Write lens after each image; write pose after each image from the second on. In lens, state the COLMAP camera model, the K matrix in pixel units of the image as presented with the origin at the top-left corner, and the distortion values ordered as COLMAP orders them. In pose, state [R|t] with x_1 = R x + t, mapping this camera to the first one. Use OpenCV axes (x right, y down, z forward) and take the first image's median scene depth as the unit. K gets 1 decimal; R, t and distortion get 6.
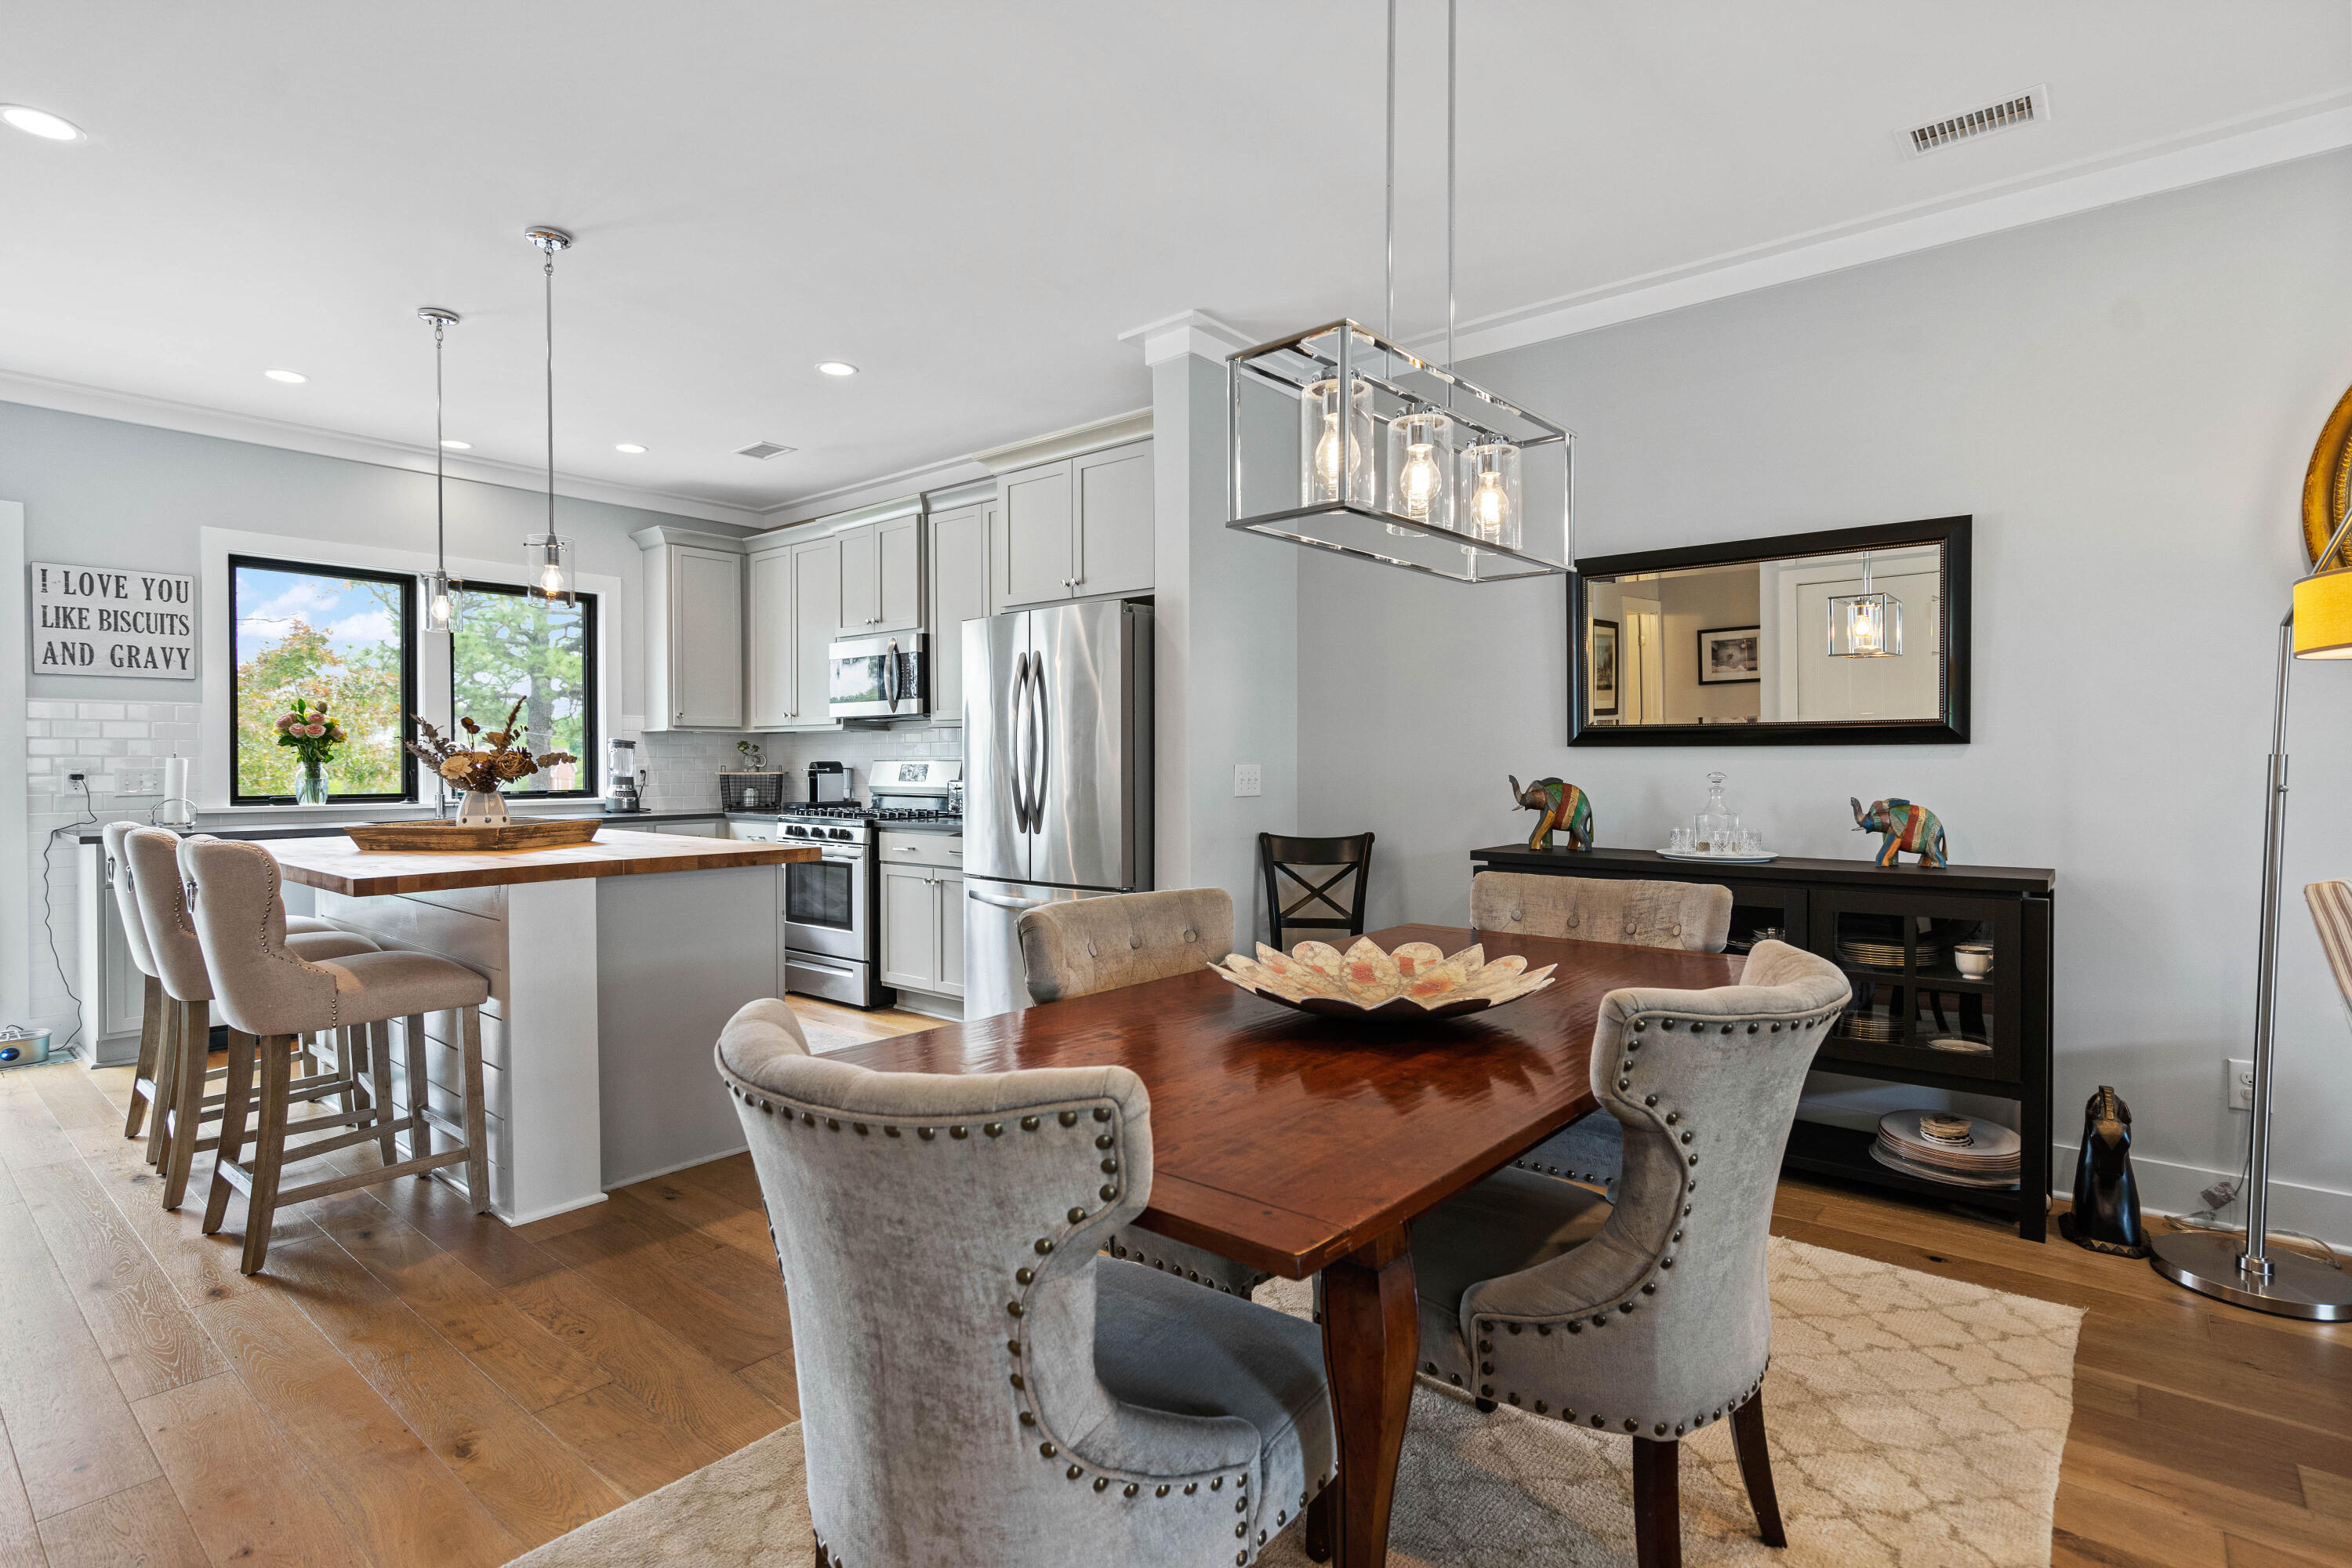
lens RADIAL K [[1135.1, 0, 1188.3], [0, 1135.1, 778.7], [0, 0, 1]] dist [-0.004512, 0.003783]
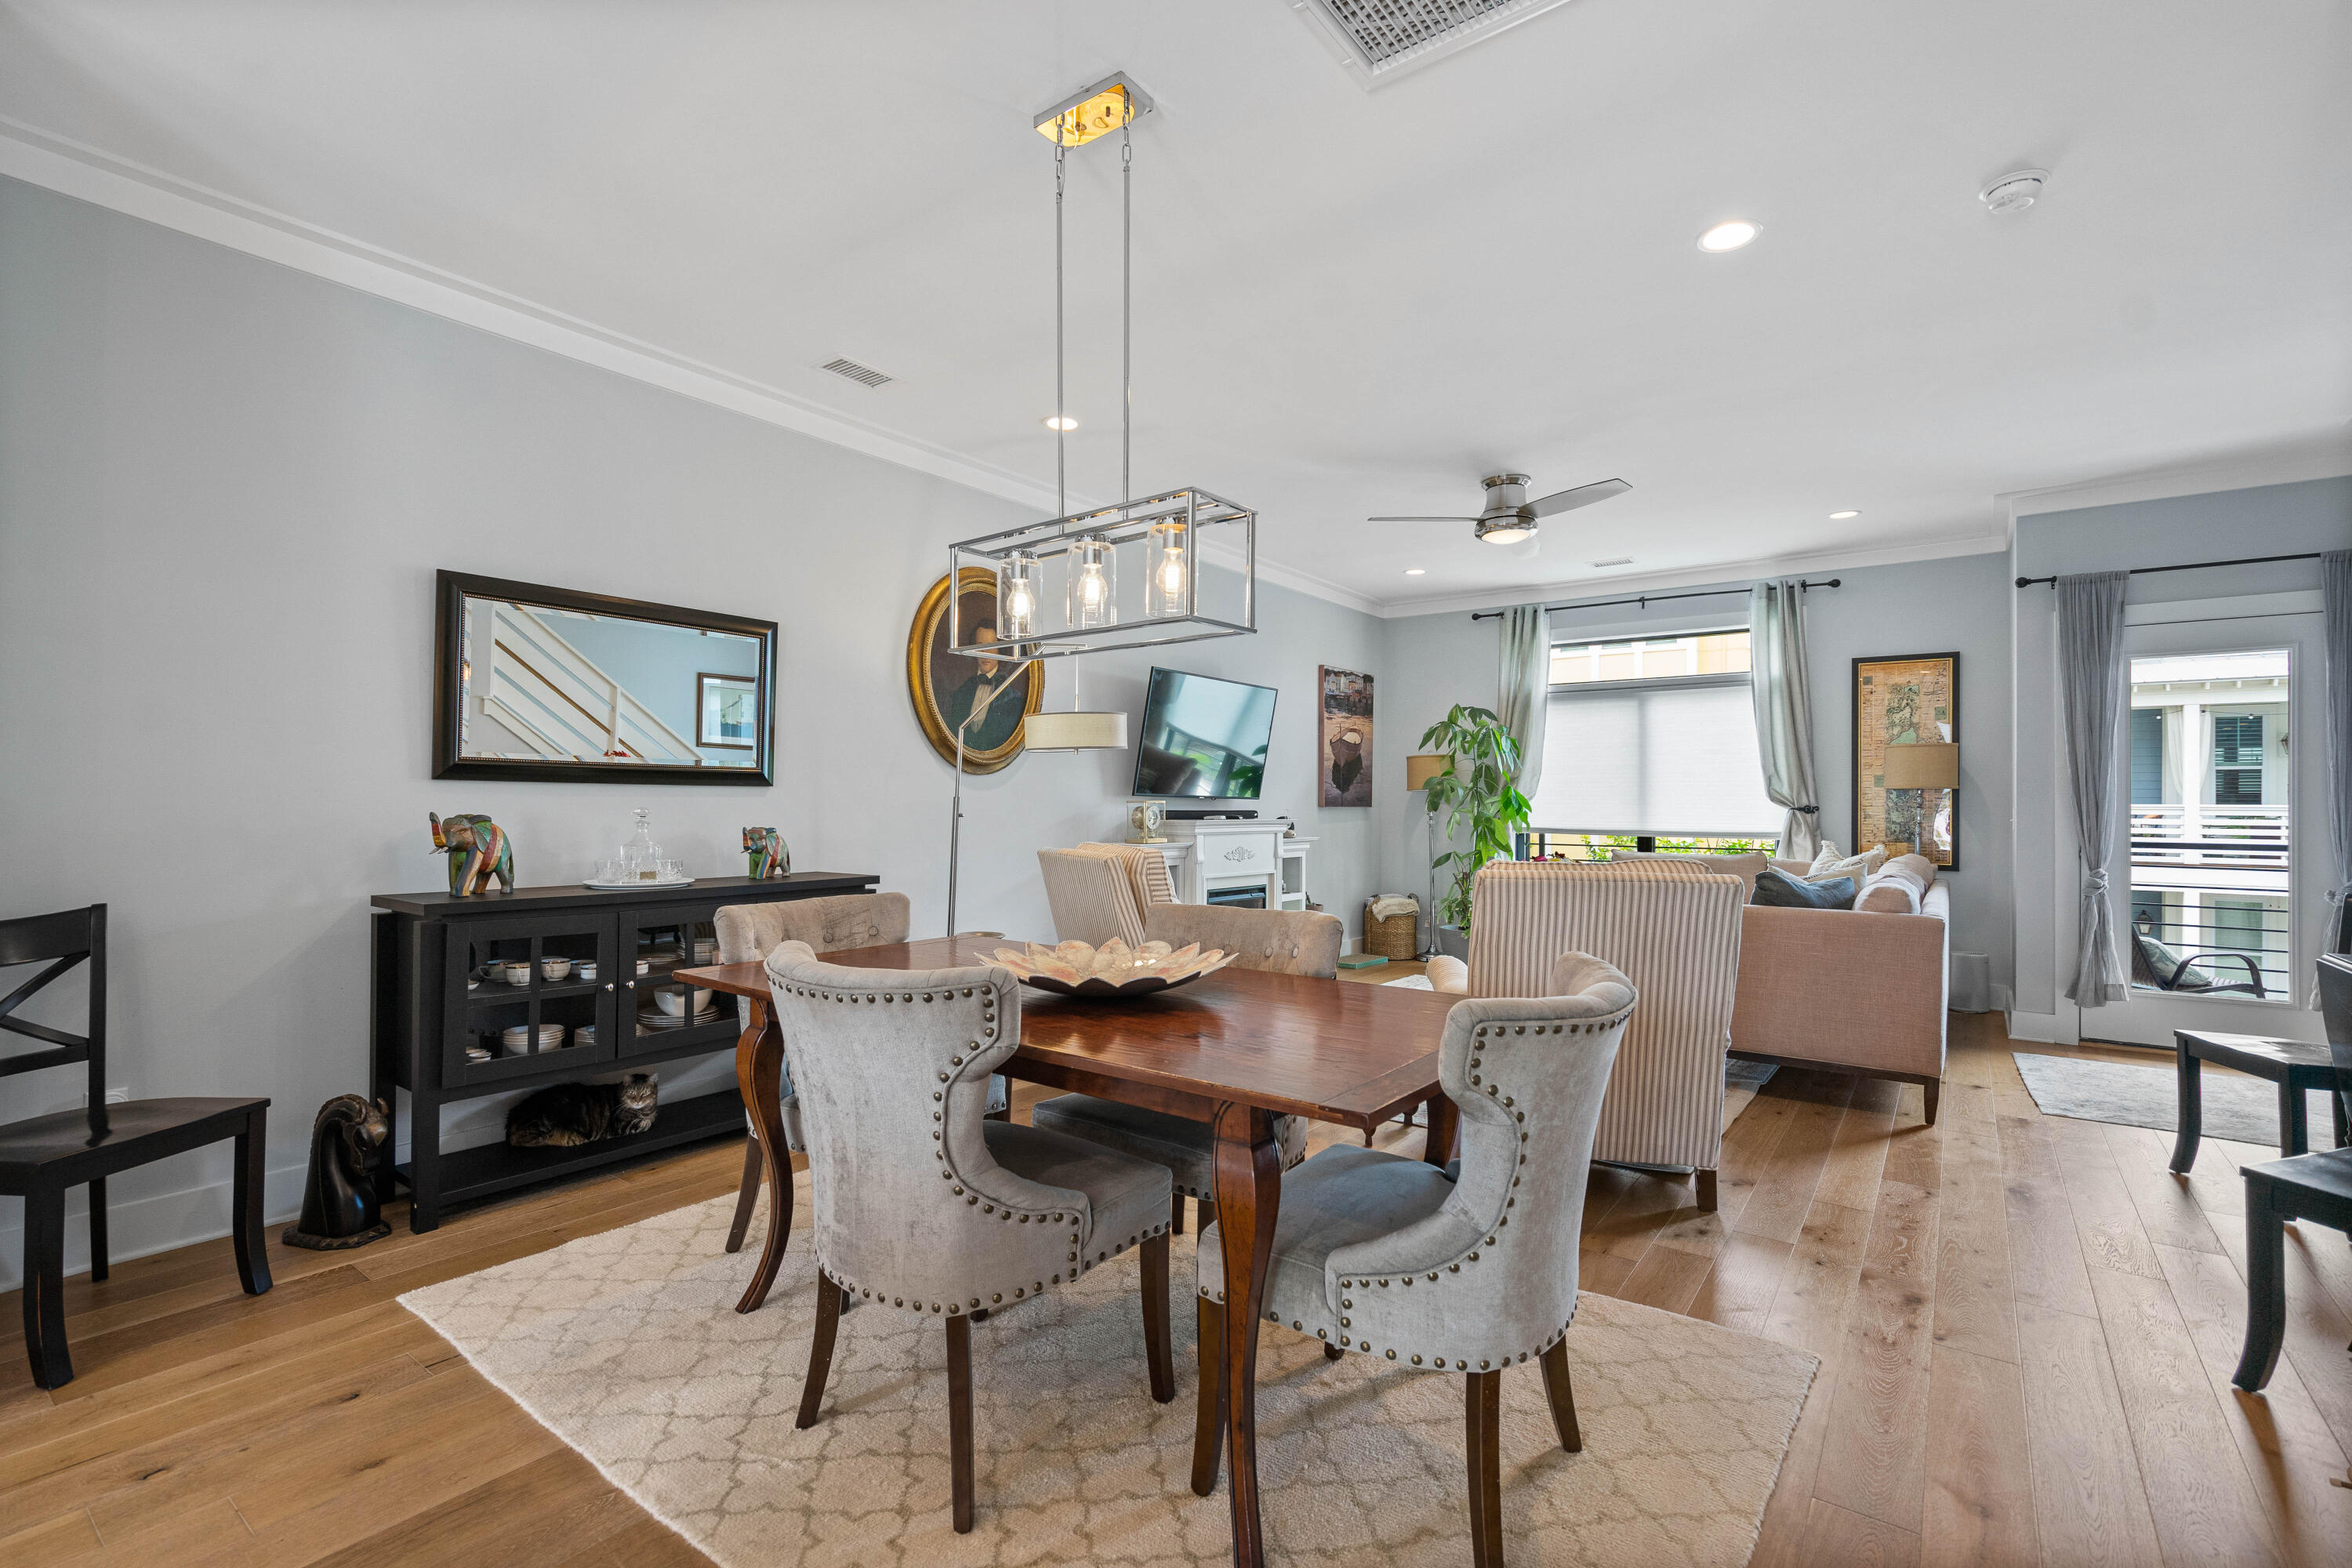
lens RADIAL K [[1061.4, 0, 1127.0], [0, 1061.4, 805.6], [0, 0, 1]] dist [-0.001879, 0.001071]
pose [[-0.015403, 0.001384, 0.999880, -0.372188], [0.011273, 0.999936, -0.001210, -0.000916], [-0.999818, 0.011253, -0.015418, 0.352005]]
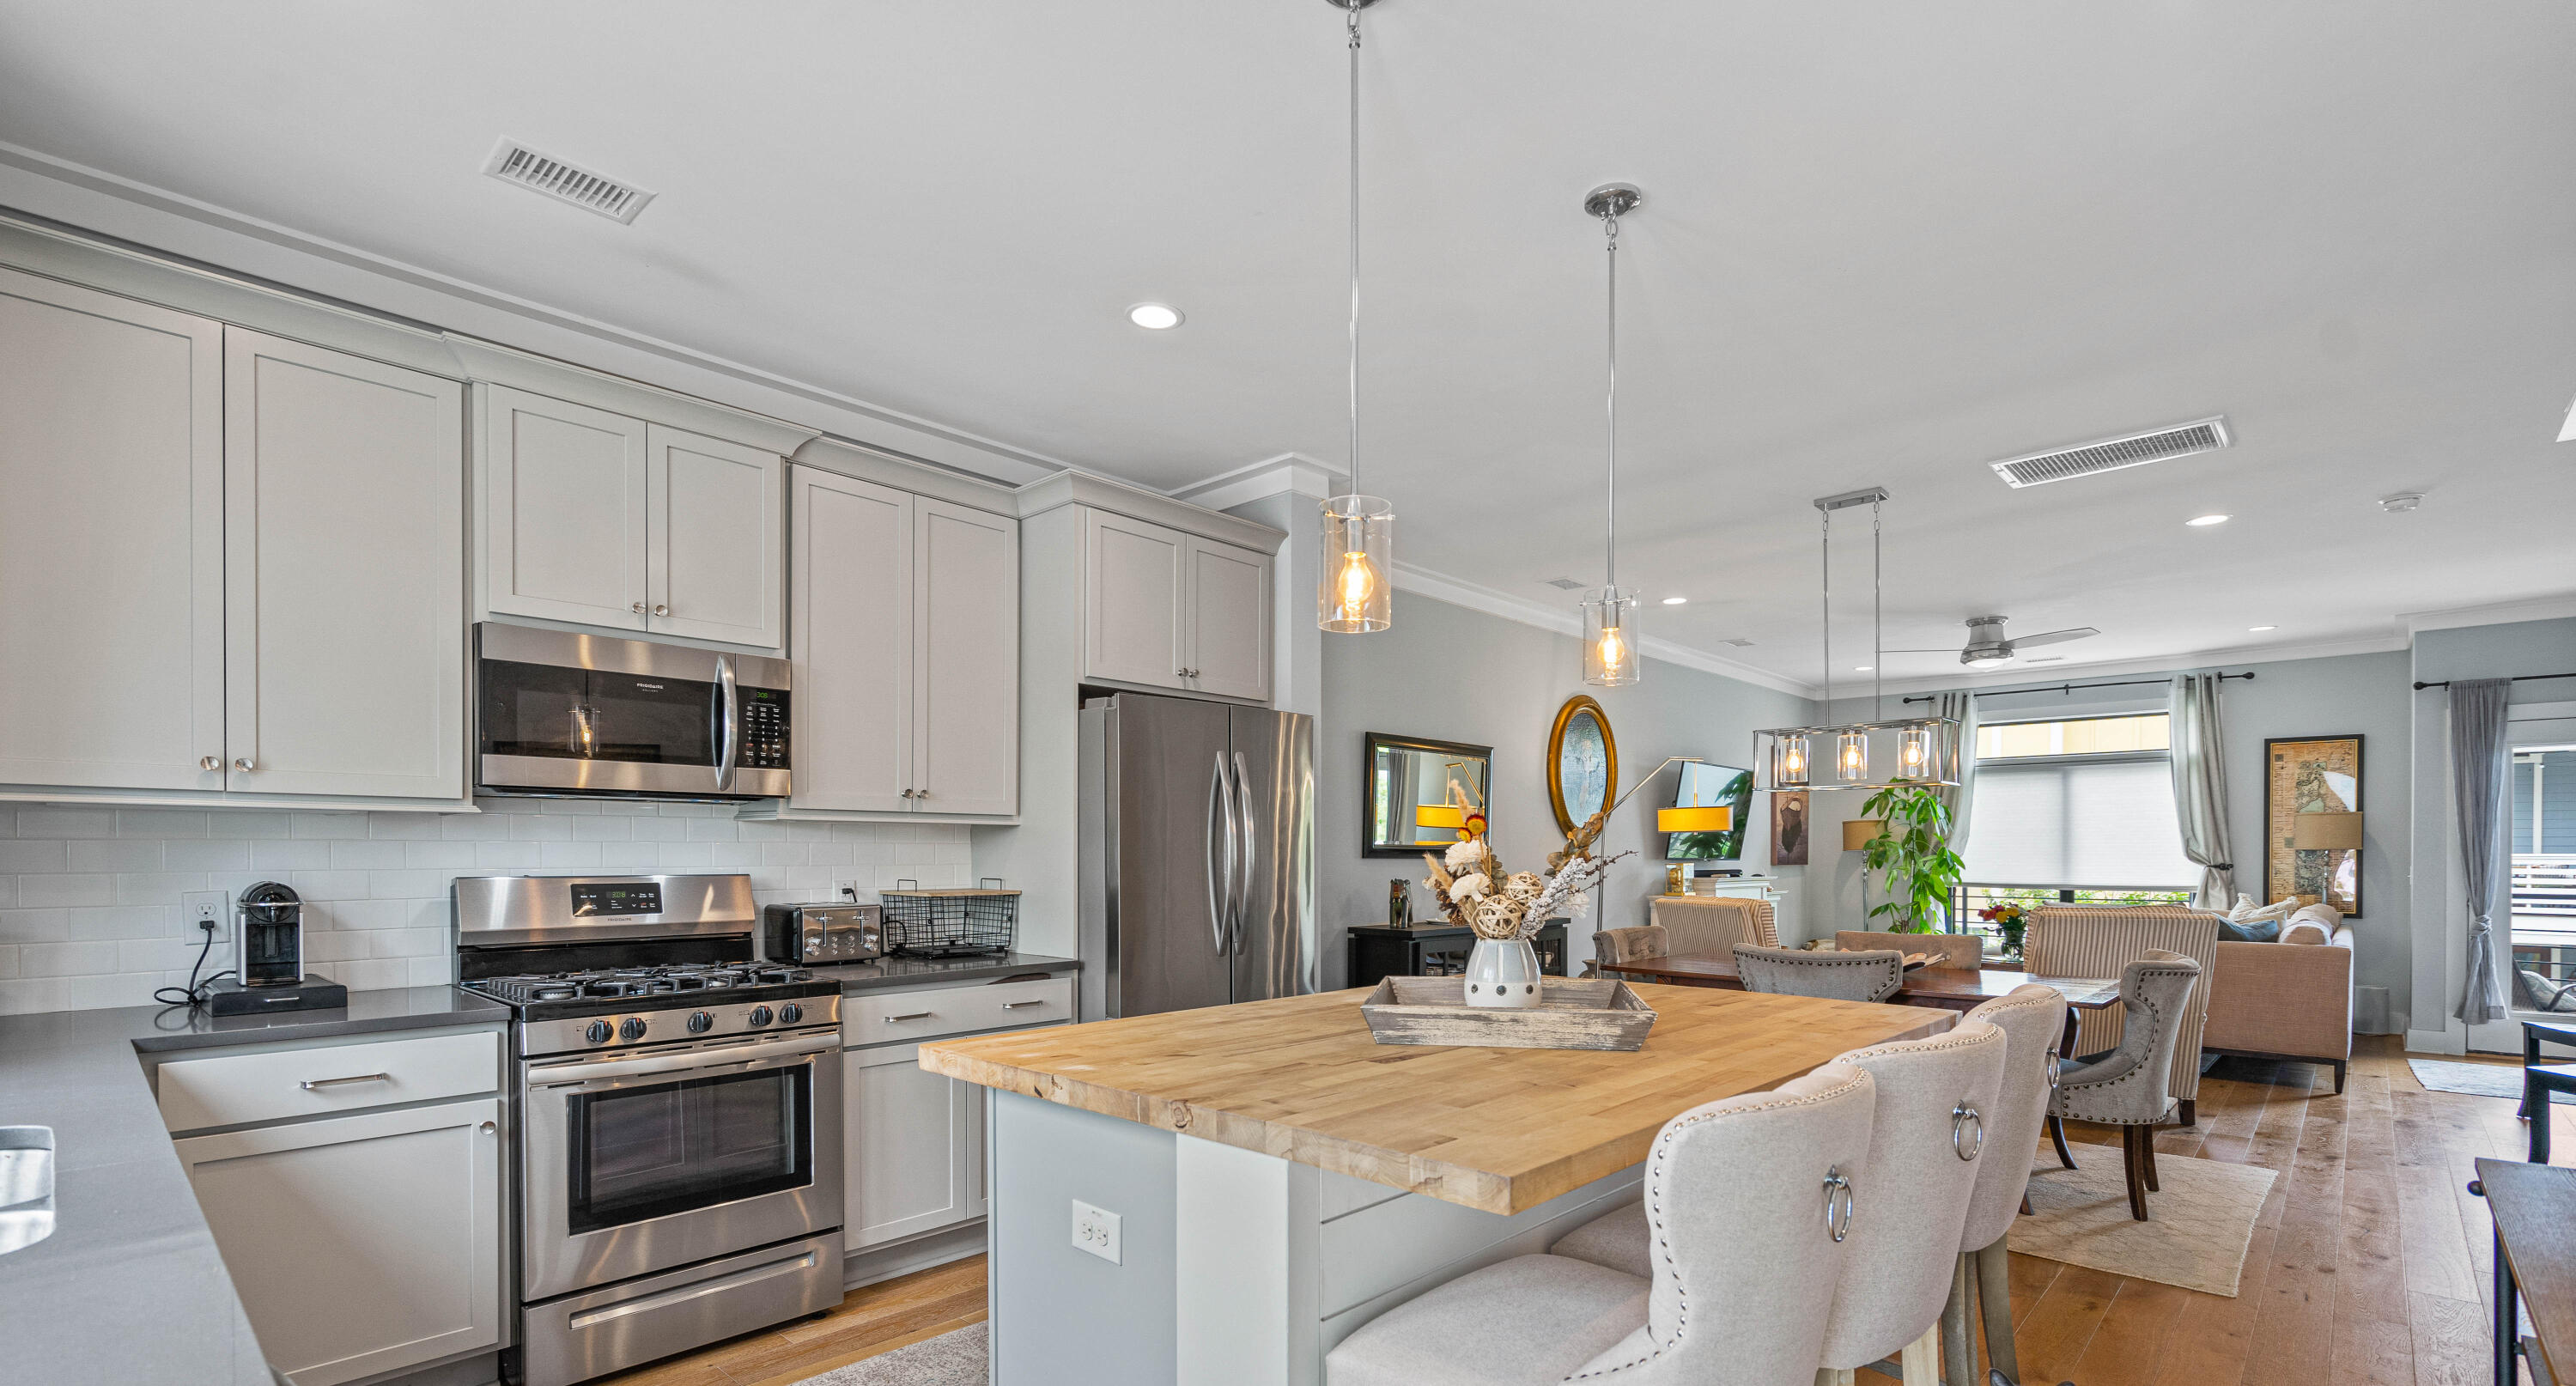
lens RADIAL K [[1177.9, 0, 1239.7], [0, 1177.9, 871.9], [0, 0, 1]] dist [0.010395, -0.002613]
pose [[0.076986, -0.012837, 0.996949, -0.886725], [0.016459, 0.999797, 0.011603, -0.023119], [-0.996896, 0.015516, 0.077182, 0.768795]]
